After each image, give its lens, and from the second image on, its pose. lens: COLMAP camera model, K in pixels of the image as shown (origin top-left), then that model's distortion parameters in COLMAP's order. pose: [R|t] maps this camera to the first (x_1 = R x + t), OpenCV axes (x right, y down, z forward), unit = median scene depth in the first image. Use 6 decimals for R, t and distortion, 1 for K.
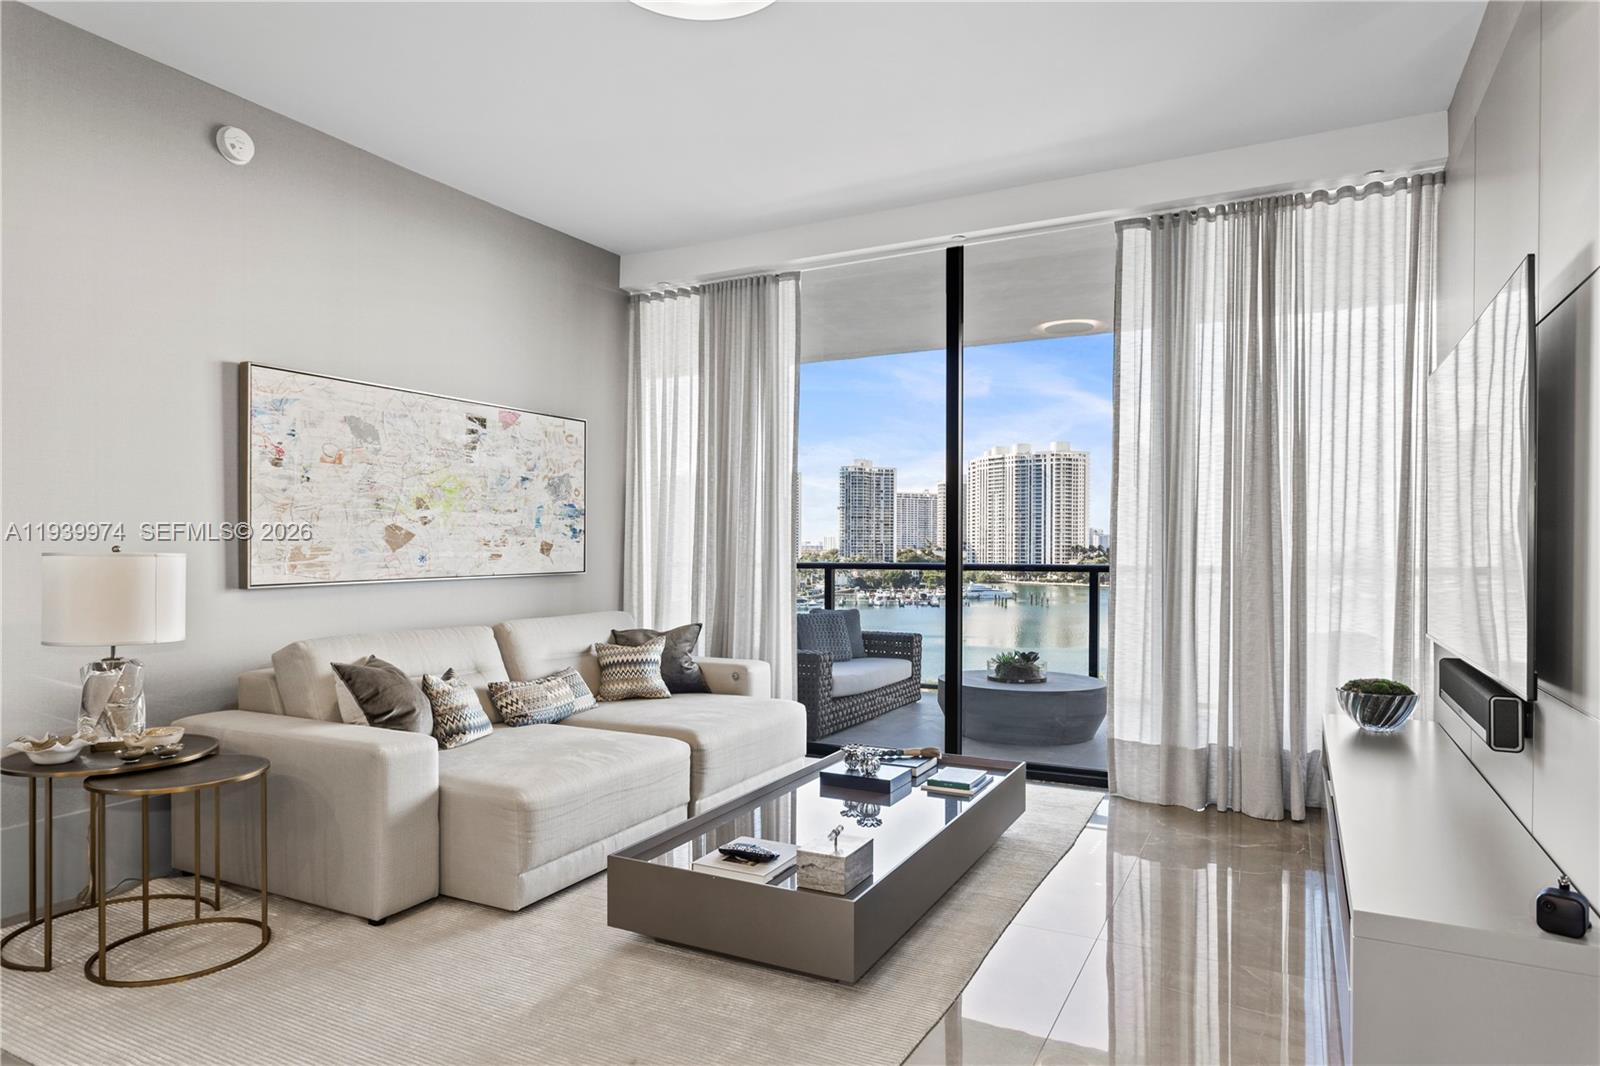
lens RADIAL K [[949.2, 0, 810.3], [0, 949.2, 558.5], [0, 0, 1]] dist [0.003288, -0.000630]
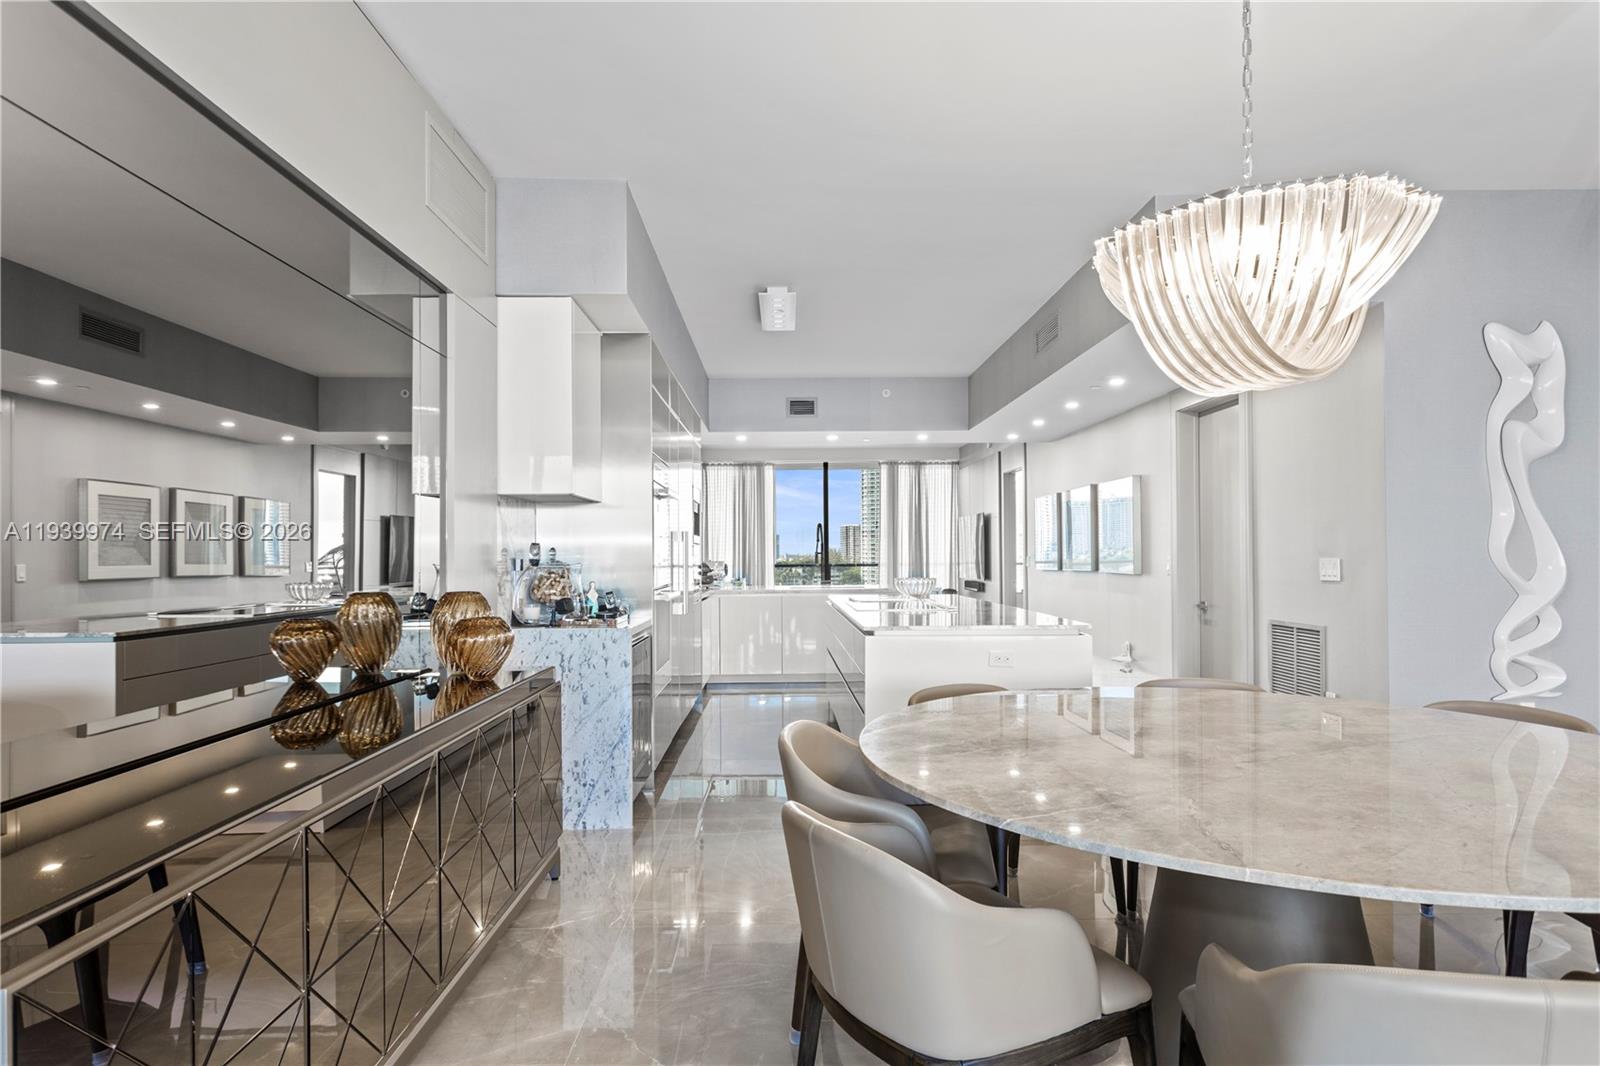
lens RADIAL K [[862.7, 0, 799.5], [0, 862.7, 546.5], [0, 0, 1]] dist [-0.004453, 0.006822]
pose [[0.883047, -0.002990, 0.469275, -1.435431], [0.012519, 0.999774, -0.017188, 0.001025], [-0.469117, 0.021052, 0.882885, -1.658375]]
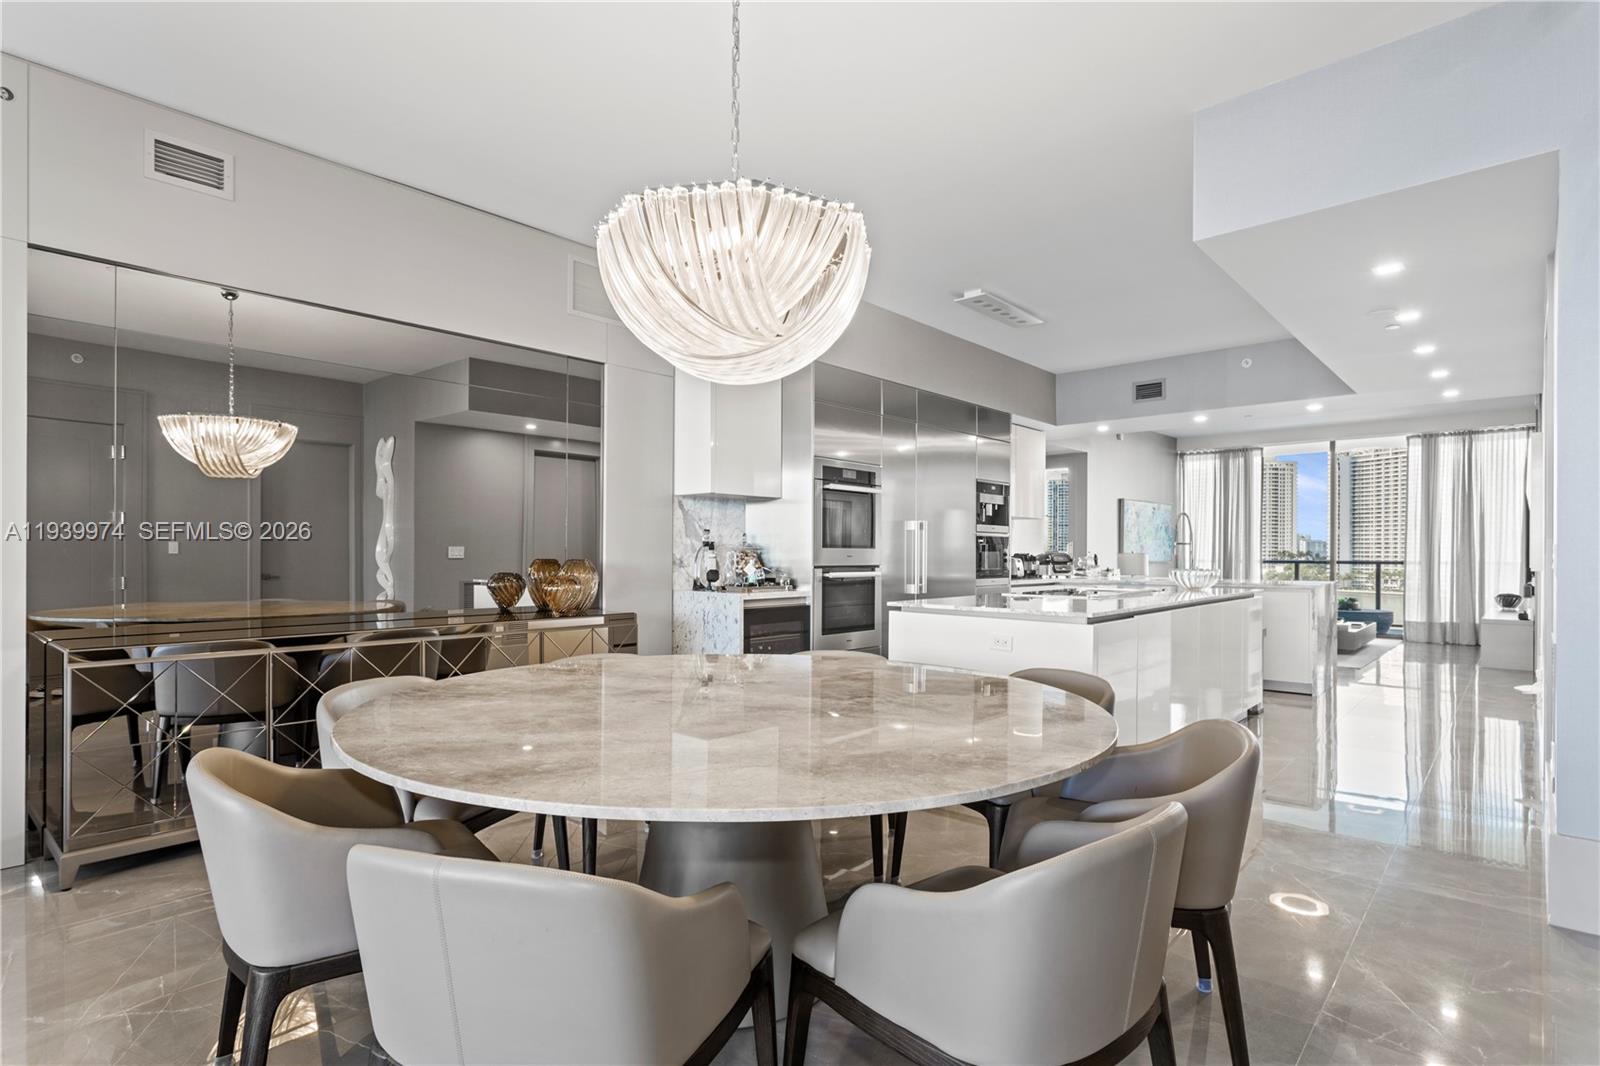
lens RADIAL K [[816.4, 0, 799.9], [0, 816.4, 553.8], [0, 0, 1]] dist [-0.004972, 0.002816]
pose [[0.966414, 0.002566, -0.256977, -0.811721], [-0.004835, 0.999955, -0.008200, 0.022454], [0.256944, 0.009167, 0.966383, -1.831695]]
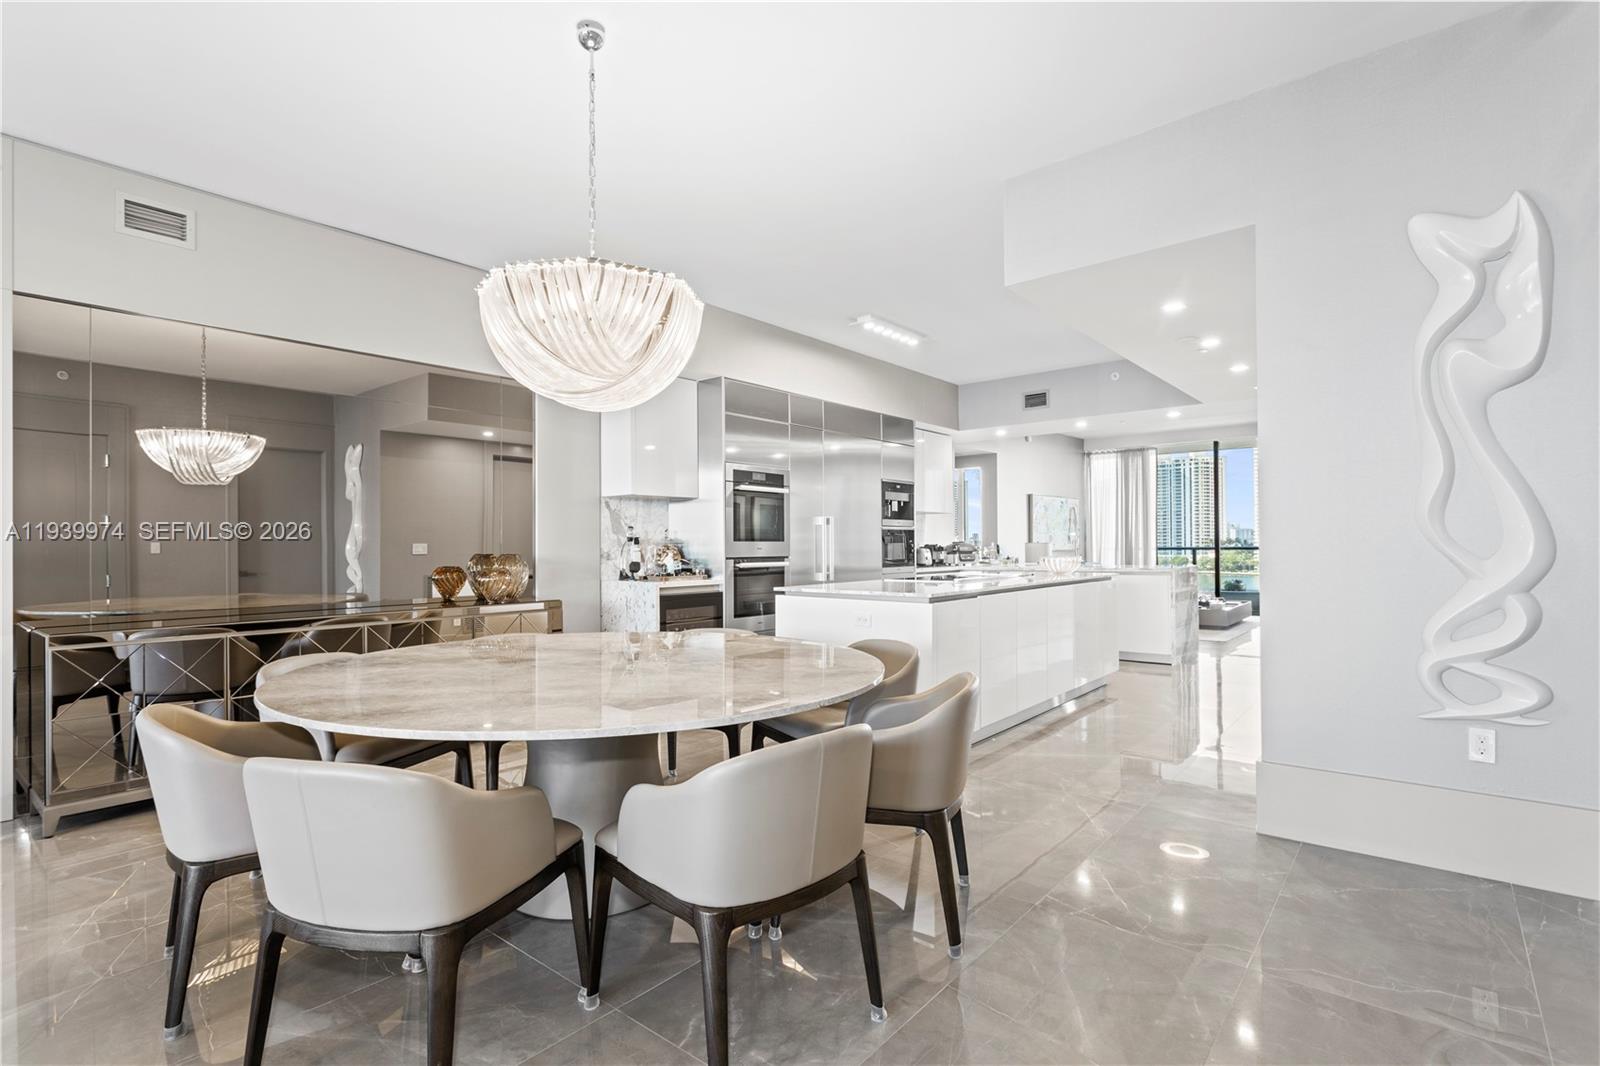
lens RADIAL K [[769.8, 0, 801.4], [0, 769.8, 542.9], [0, 0, 1]] dist [-0.016171, 0.005936]
pose [[0.975722, -0.009482, -0.218809, -0.692437], [0.006832, 0.999894, -0.012861, 0.023338], [0.218908, 0.011054, 0.975683, -1.899882]]
